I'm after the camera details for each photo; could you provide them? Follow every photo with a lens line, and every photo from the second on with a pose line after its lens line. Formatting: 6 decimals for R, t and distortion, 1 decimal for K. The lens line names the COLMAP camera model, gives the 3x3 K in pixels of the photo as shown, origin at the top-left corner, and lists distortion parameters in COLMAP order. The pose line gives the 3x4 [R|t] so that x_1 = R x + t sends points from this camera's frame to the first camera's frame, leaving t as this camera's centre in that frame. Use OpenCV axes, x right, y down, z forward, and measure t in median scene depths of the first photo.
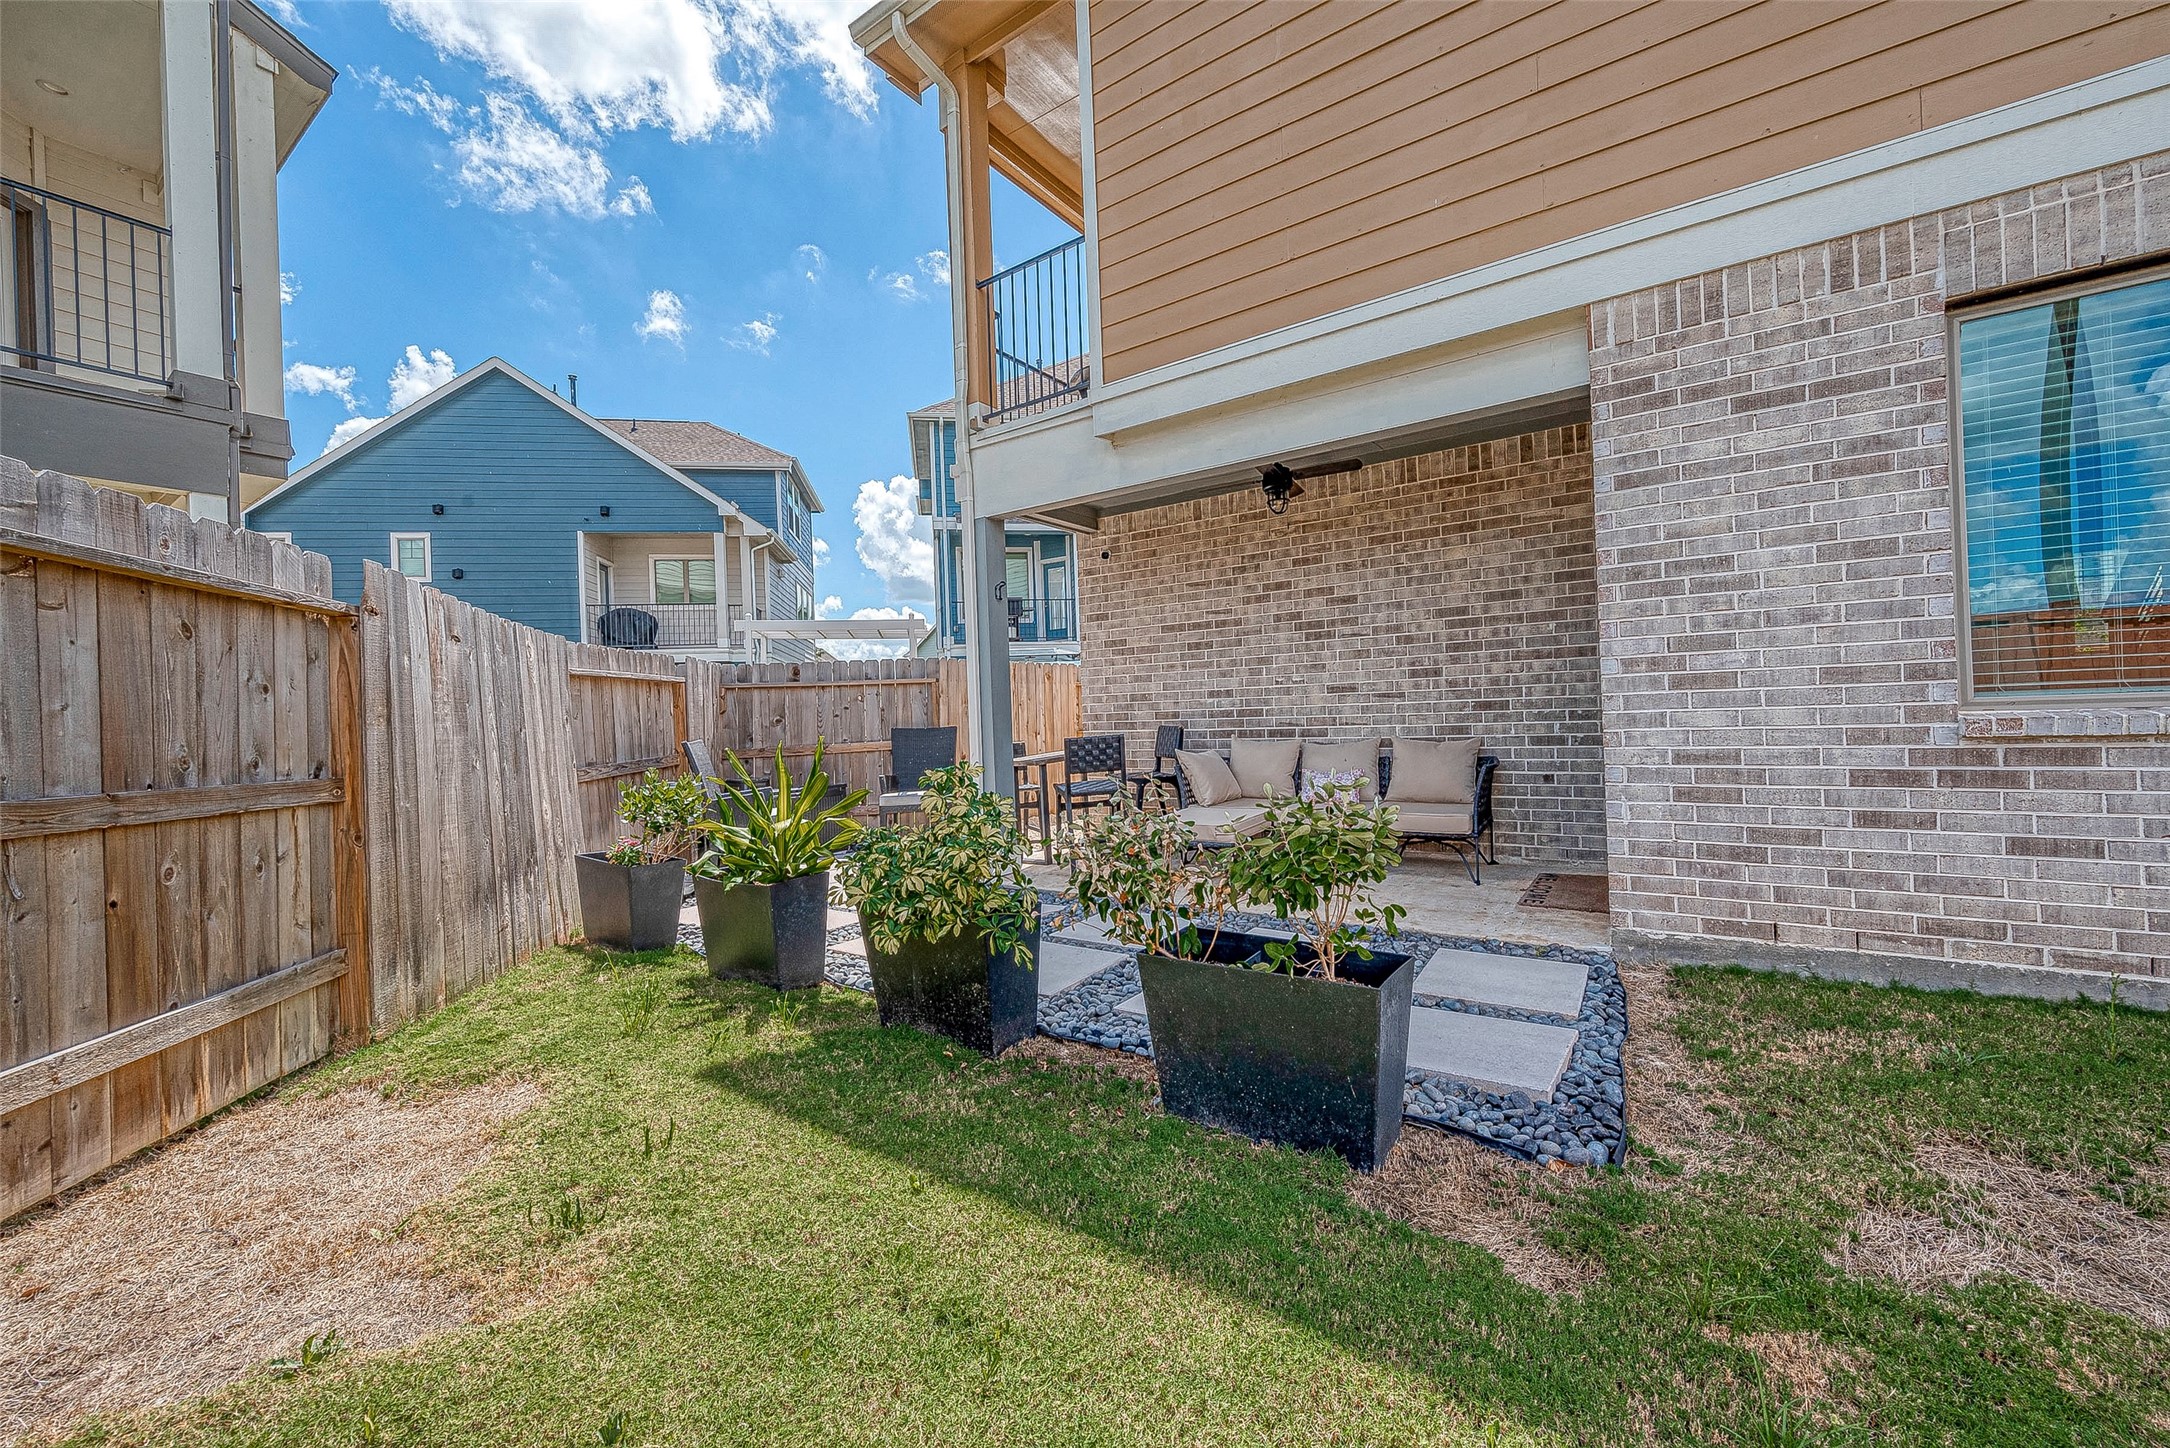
lens RADIAL K [[854.3, 0, 1076.7], [0, 854.3, 712.4], [0, 0, 1]] dist [0.000981, -0.000654]
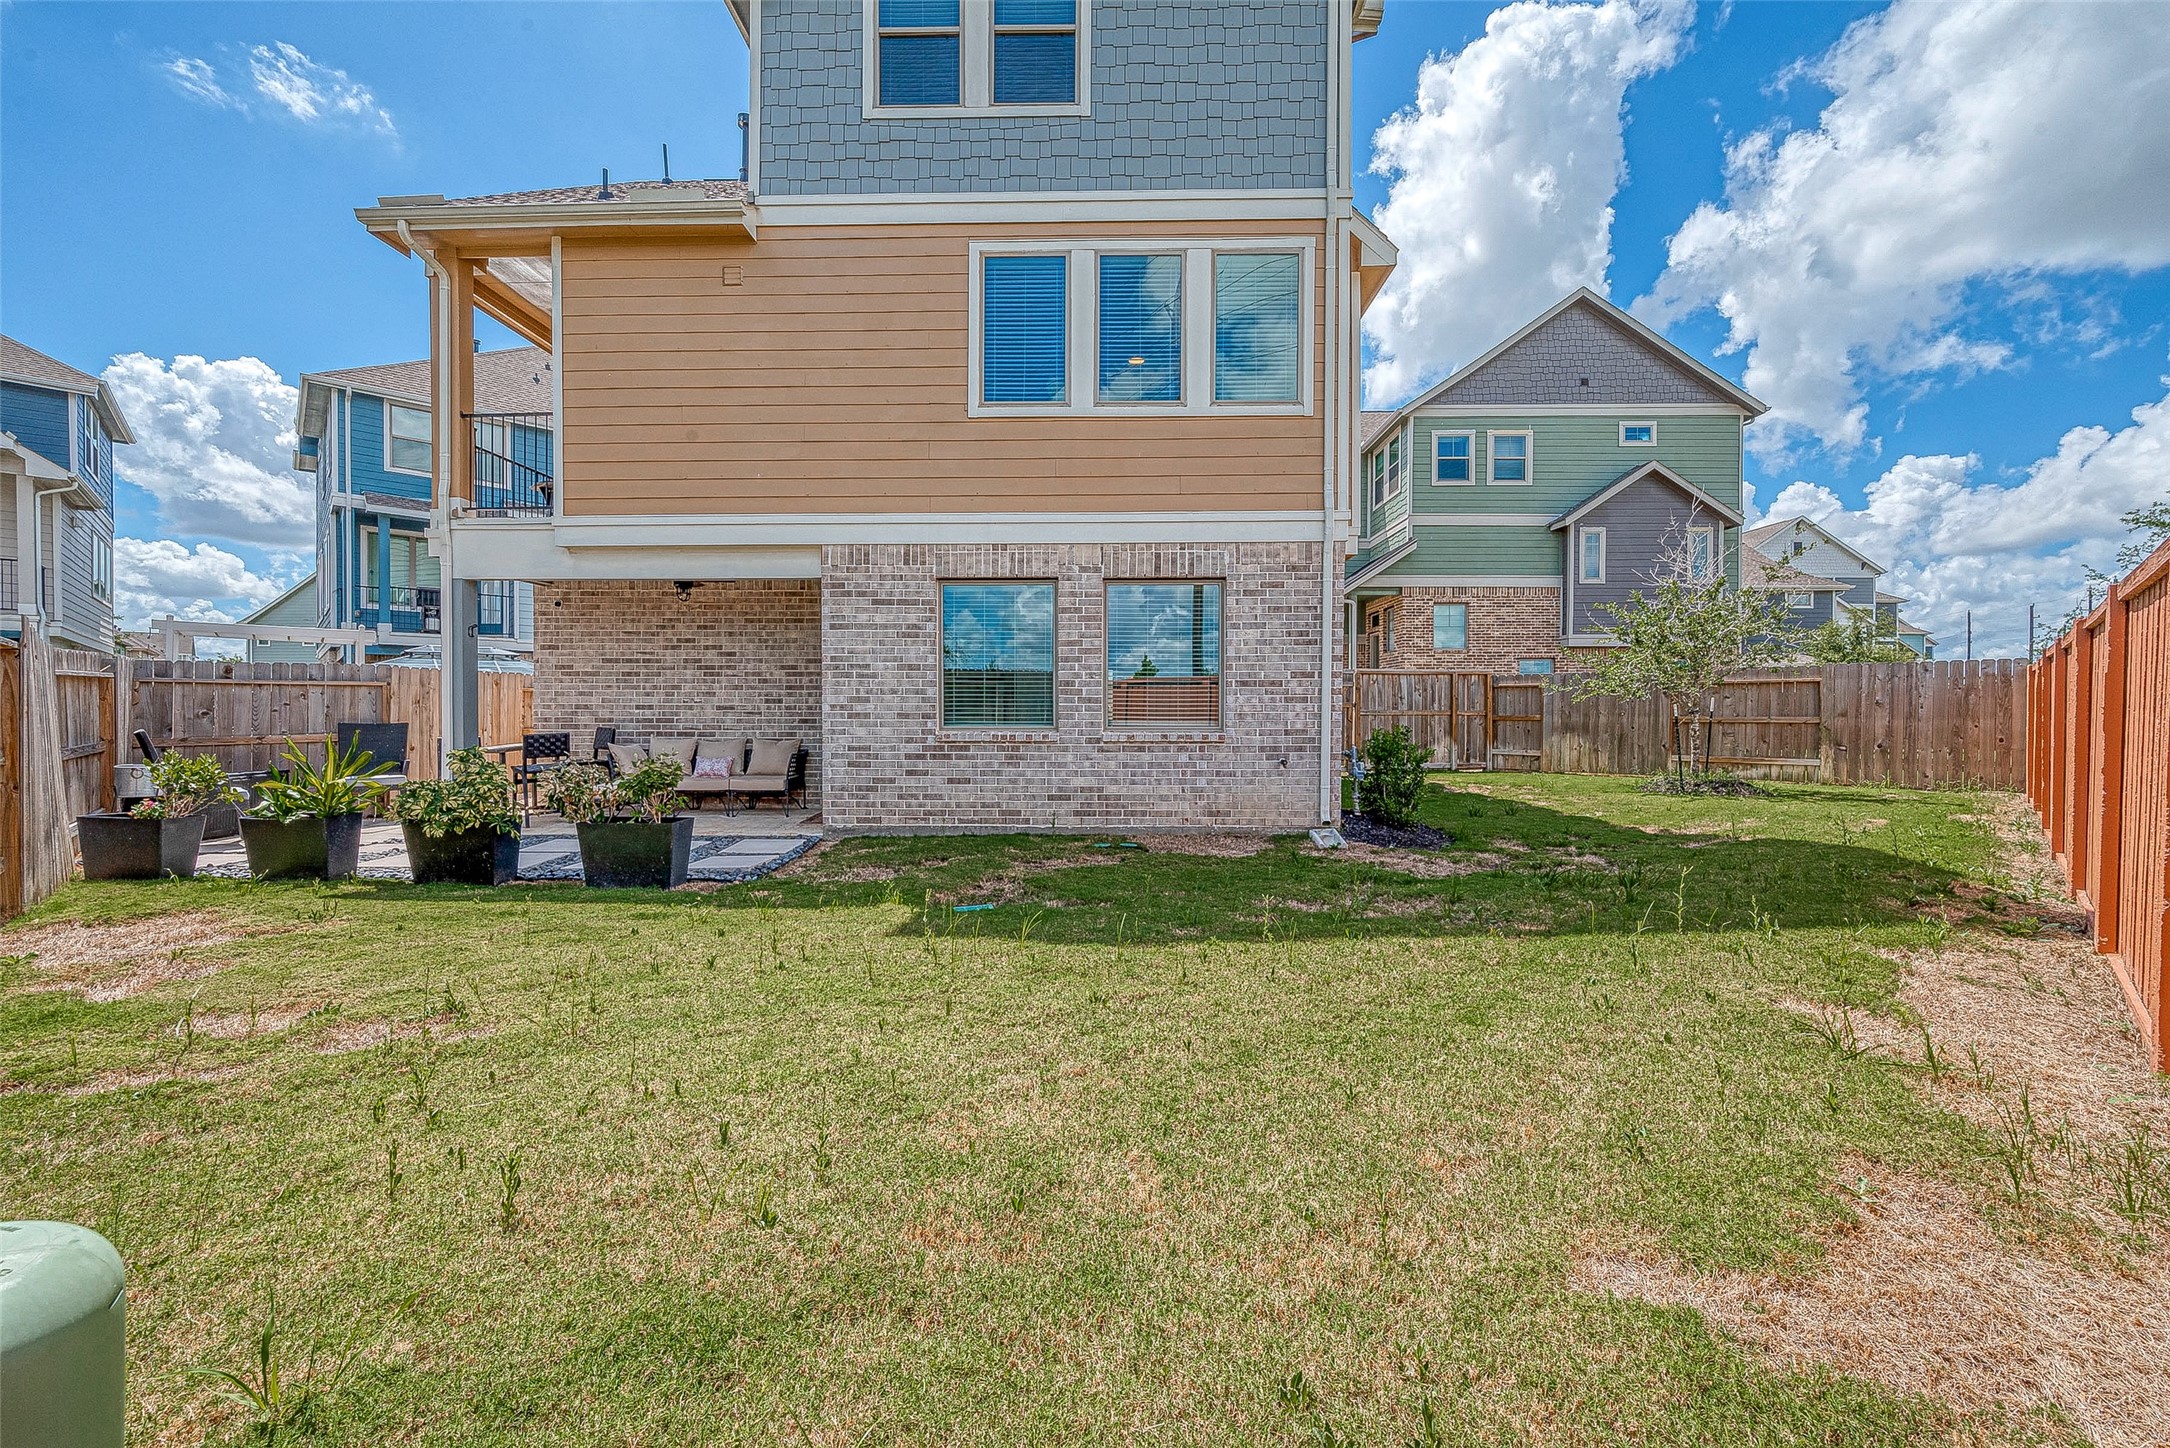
lens RADIAL K [[854.3, 0, 1082.3], [0, 854.3, 718.3], [0, 0, 1]] dist [0.000981, -0.000654]
pose [[0.823683, 0.031340, 0.566183, -0.062943], [-0.034053, 0.999403, -0.005780, -0.025586], [-0.566026, -0.014519, 0.824259, -0.882434]]
